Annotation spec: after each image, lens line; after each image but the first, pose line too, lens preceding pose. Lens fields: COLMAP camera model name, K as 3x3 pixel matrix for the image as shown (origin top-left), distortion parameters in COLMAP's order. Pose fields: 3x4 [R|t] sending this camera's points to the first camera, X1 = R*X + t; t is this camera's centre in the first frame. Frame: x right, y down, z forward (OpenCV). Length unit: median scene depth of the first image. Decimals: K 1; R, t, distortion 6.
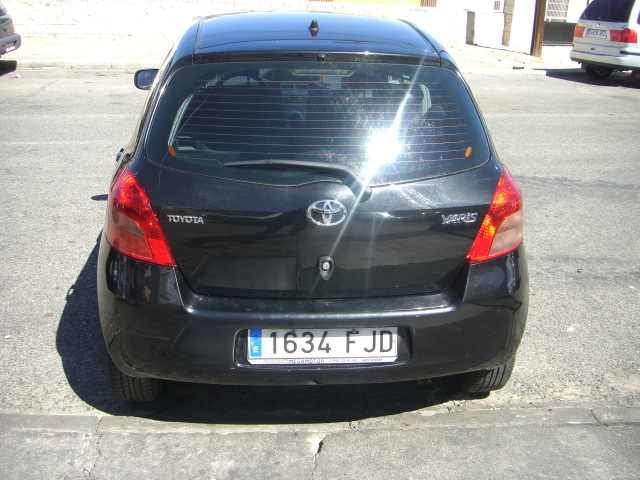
lens RADIAL K [[736.8, 0, 320.0], [0, 736.8, 240.0], [0, 0, 1]] dist [-0.212276, 0.198182]
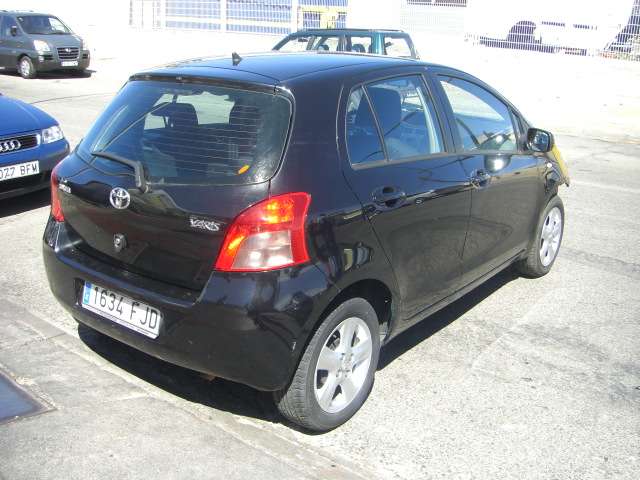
lens RADIAL K [[736.8, 0, 320.0], [0, 736.8, 240.0], [0, 0, 1]] dist [-0.212276, 0.198182]
pose [[0.749037, 0.192310, -0.634003, 1.003356], [-0.244279, 0.969689, 0.005532, -0.055635], [0.615850, 0.150730, 0.773311, 0.250356]]
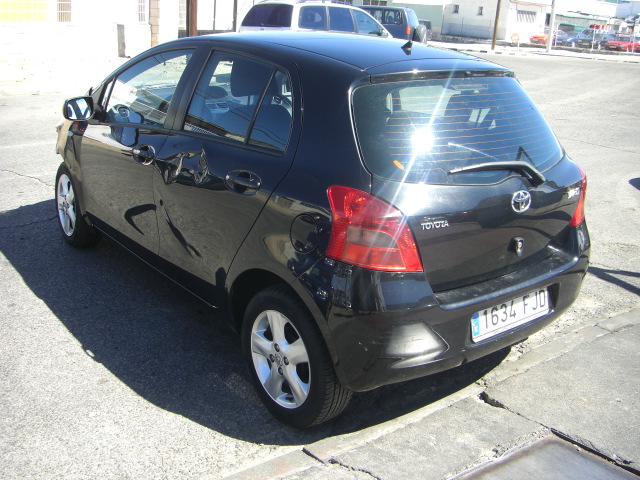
lens RADIAL K [[736.8, 0, 320.0], [0, 736.8, 240.0], [0, 0, 1]] dist [-0.212276, 0.198182]
pose [[0.824125, -0.170865, 0.540022, -0.879870], [0.176933, 0.983363, 0.041124, -0.078723], [-0.538065, 0.061657, 0.840646, 0.158167]]
